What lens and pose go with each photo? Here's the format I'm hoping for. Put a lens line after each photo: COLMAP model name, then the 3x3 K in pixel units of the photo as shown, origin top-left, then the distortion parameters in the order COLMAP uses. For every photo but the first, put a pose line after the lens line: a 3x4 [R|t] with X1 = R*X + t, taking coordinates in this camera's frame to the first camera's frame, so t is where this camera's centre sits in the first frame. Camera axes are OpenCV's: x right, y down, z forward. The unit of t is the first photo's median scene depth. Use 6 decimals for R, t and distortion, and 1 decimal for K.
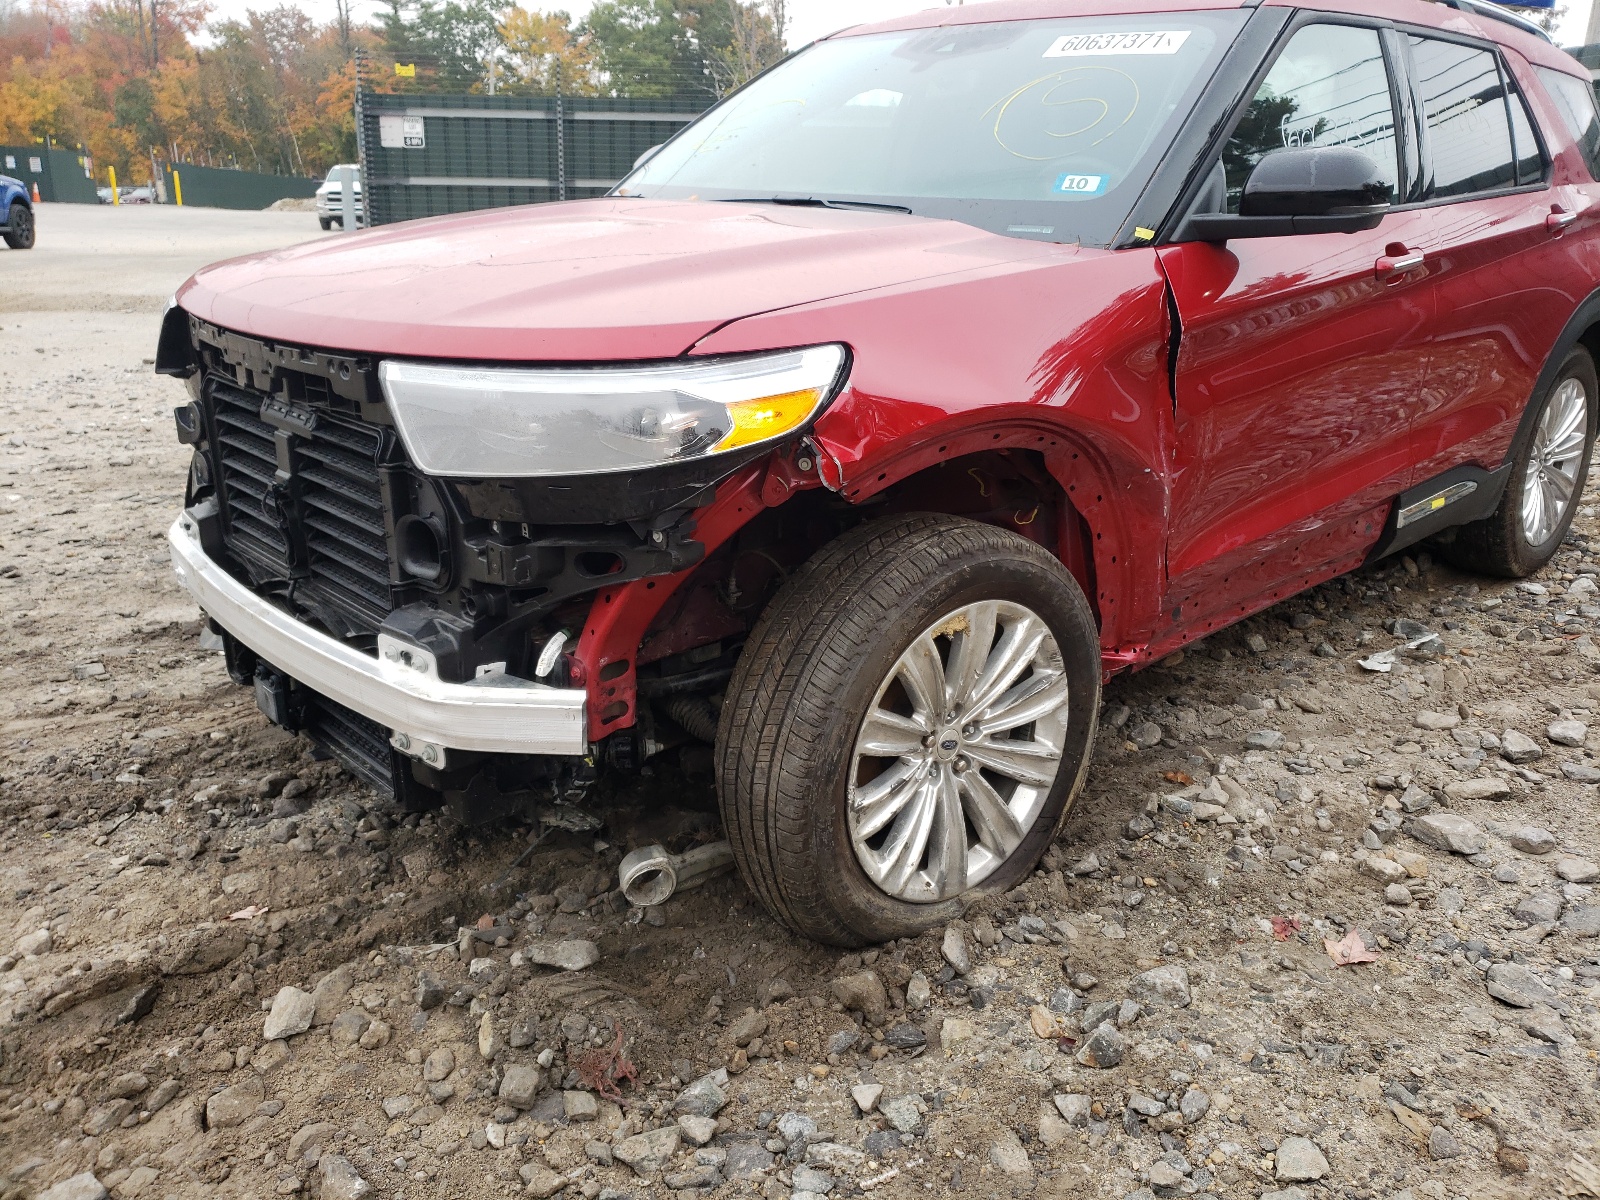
lens RADIAL K [[1202.6, 0, 858.2], [0, 1202.6, 602.8], [0, 0, 1]] dist [0.054112, -0.062506]
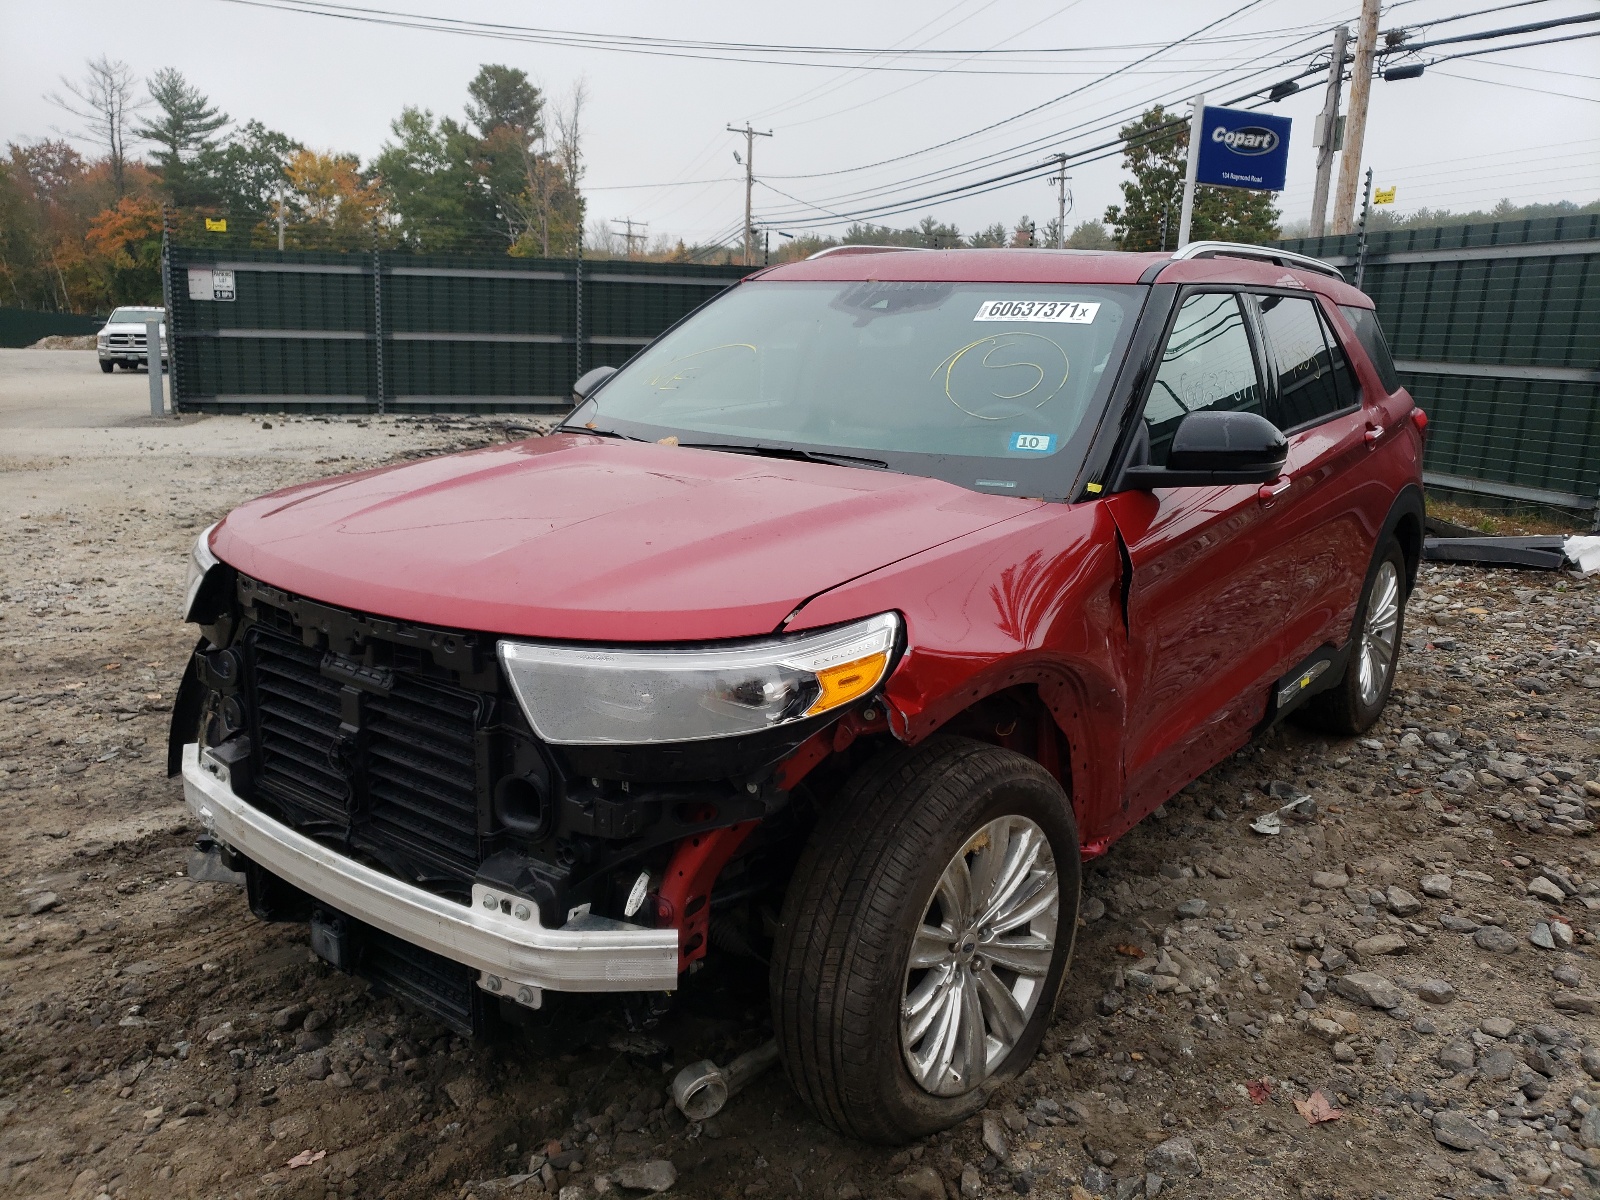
lens RADIAL K [[1219.9, 0, 800.0], [0, 1219.9, 600.0], [0, 0, 1]] dist [0.019648, 0.008393]
pose [[0.989818, -0.024336, 0.140241, -0.201244], [0.037664, 0.994936, -0.093182, -0.089517], [-0.137263, 0.097516, 0.985723, -0.110592]]
